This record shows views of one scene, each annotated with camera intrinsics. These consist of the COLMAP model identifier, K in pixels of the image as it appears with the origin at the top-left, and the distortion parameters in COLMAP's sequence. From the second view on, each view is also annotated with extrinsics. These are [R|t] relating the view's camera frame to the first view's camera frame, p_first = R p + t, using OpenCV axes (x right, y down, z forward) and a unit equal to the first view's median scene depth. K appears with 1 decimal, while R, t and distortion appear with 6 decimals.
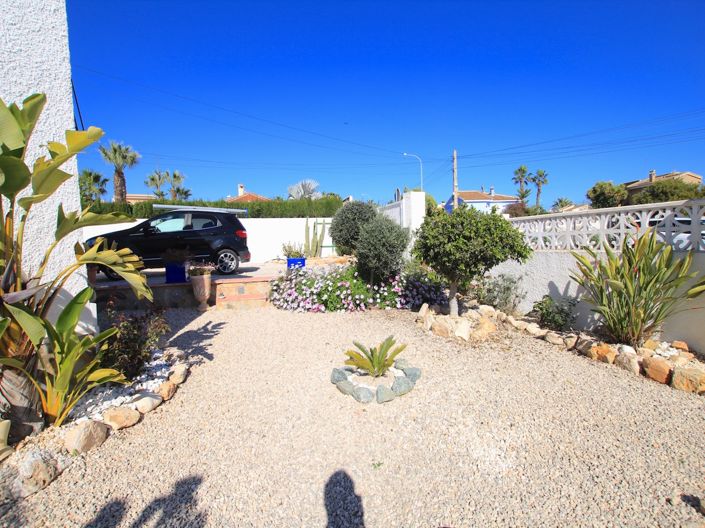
lens RADIAL K [[330.5, 0, 352.7], [0, 330.5, 251.4], [0, 0, 1]] dist [-0.022936, 0.000638]
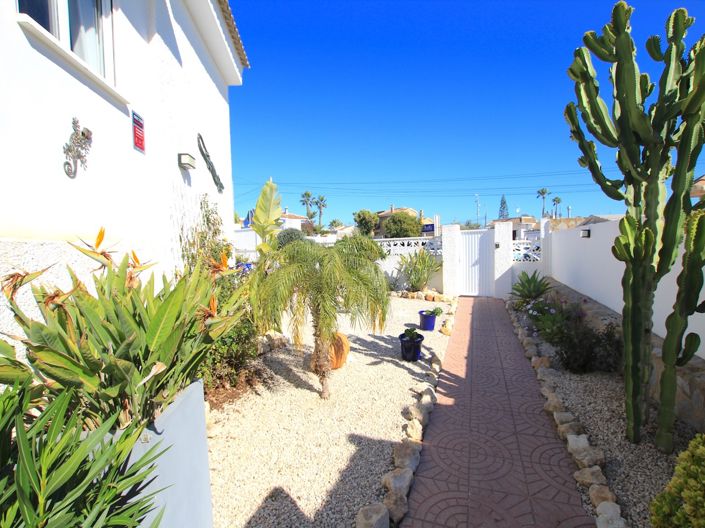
lens RADIAL K [[330.5, 0, 352.7], [0, 330.5, 251.4], [0, 0, 1]] dist [-0.022936, 0.000638]
pose [[0.804068, 0.005523, 0.594512, -0.406609], [0.019432, 0.999178, -0.035564, 0.019537], [-0.594220, 0.040148, 0.803300, -0.286558]]
